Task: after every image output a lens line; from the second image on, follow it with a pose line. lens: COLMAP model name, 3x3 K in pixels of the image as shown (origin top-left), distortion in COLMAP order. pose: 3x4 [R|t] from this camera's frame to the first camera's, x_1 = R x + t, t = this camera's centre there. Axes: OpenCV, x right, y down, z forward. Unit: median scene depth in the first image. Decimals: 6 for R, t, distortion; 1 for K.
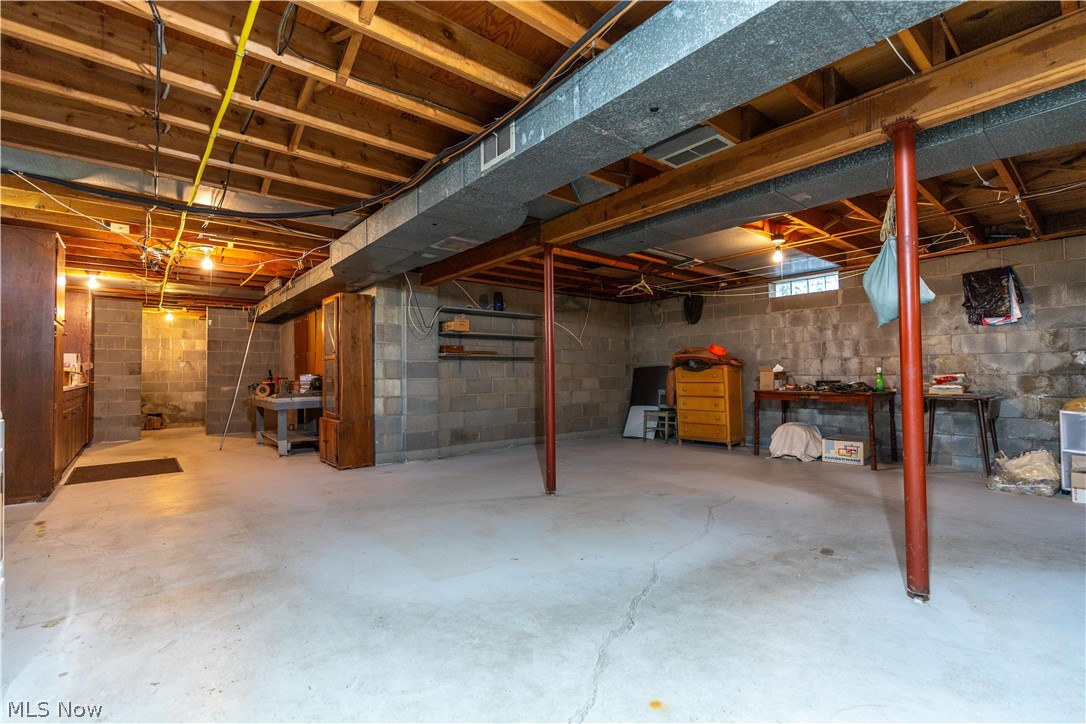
lens RADIAL K [[496.4, 0, 544.4], [0, 496.4, 363.4], [0, 0, 1]] dist [-0.004469, 0.000542]
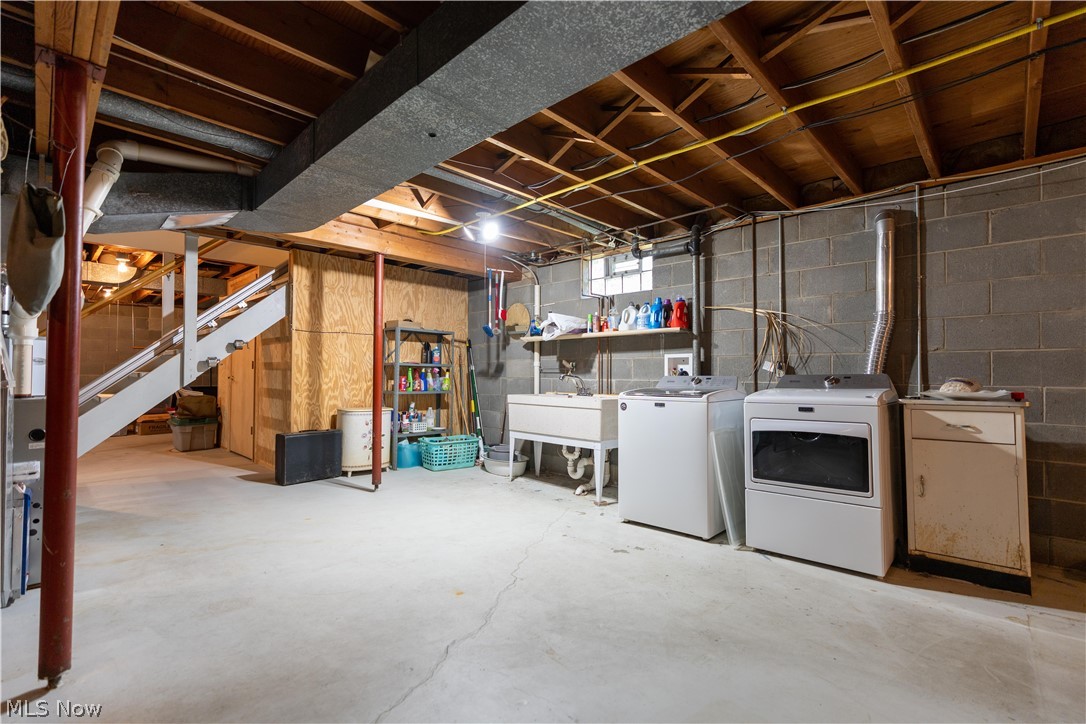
lens RADIAL K [[496.4, 0, 542.1], [0, 496.4, 362.7], [0, 0, 1]] dist [-0.004469, 0.000542]
pose [[-0.994598, 0.004311, -0.103715, 0.101718], [0.009095, 0.998914, -0.045700, 0.030736], [0.103405, -0.046396, -0.993557, 2.096277]]
